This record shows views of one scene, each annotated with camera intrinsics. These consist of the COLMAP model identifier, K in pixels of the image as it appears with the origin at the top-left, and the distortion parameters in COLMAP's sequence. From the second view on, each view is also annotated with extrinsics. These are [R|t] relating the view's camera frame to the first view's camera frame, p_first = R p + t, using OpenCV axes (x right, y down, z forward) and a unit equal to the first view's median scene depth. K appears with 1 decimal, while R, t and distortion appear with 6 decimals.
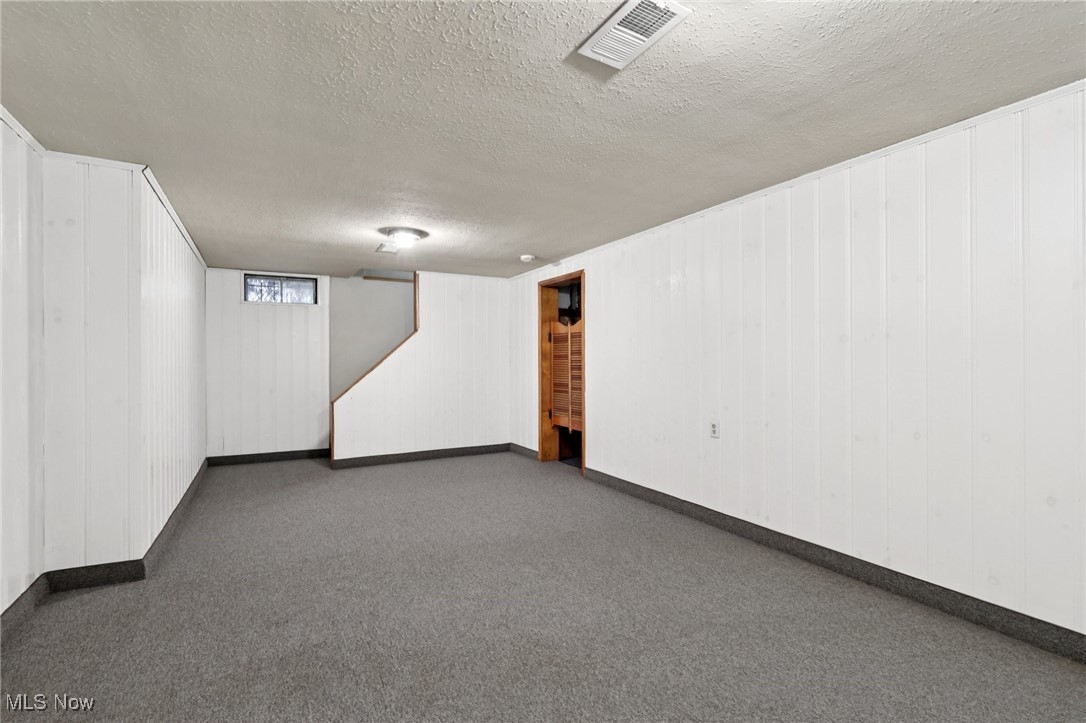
lens RADIAL K [[504.5, 0, 543.7], [0, 504.5, 364.4], [0, 0, 1]] dist [0.001183, 0.001119]
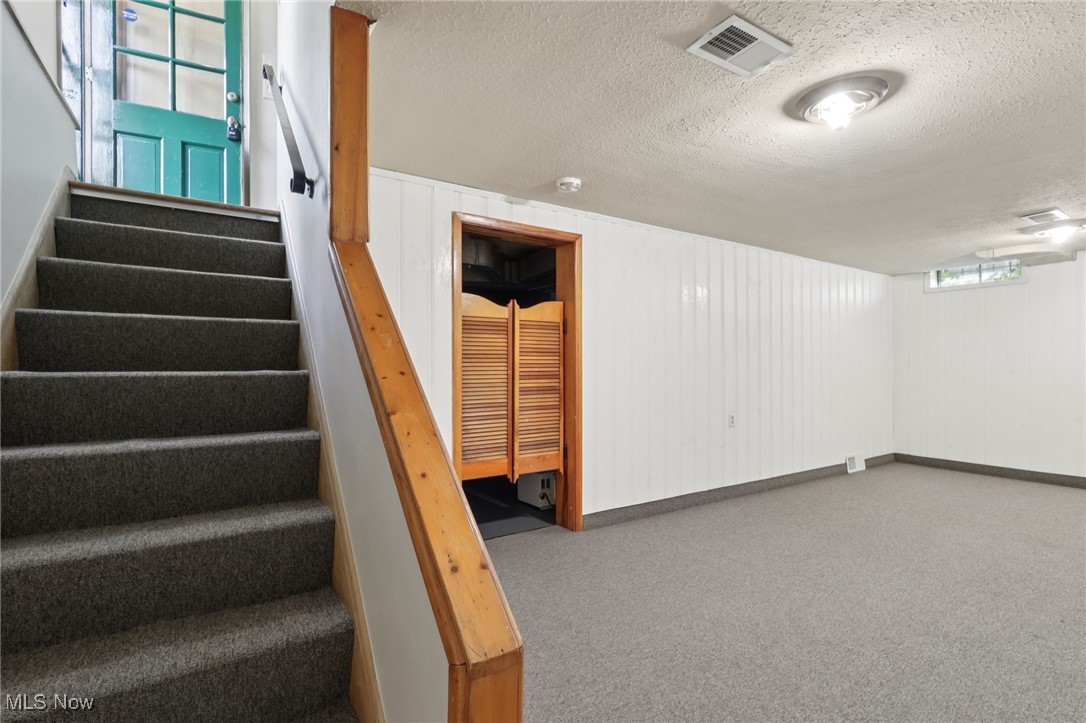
lens RADIAL K [[504.5, 0, 543.6], [0, 504.5, 365.3], [0, 0, 1]] dist [0.001183, 0.001119]
pose [[-0.090372, 0.000521, 0.995908, -0.624556], [-0.002891, 0.999996, -0.000786, -0.006143], [-0.995904, -0.002950, -0.090370, 1.132029]]
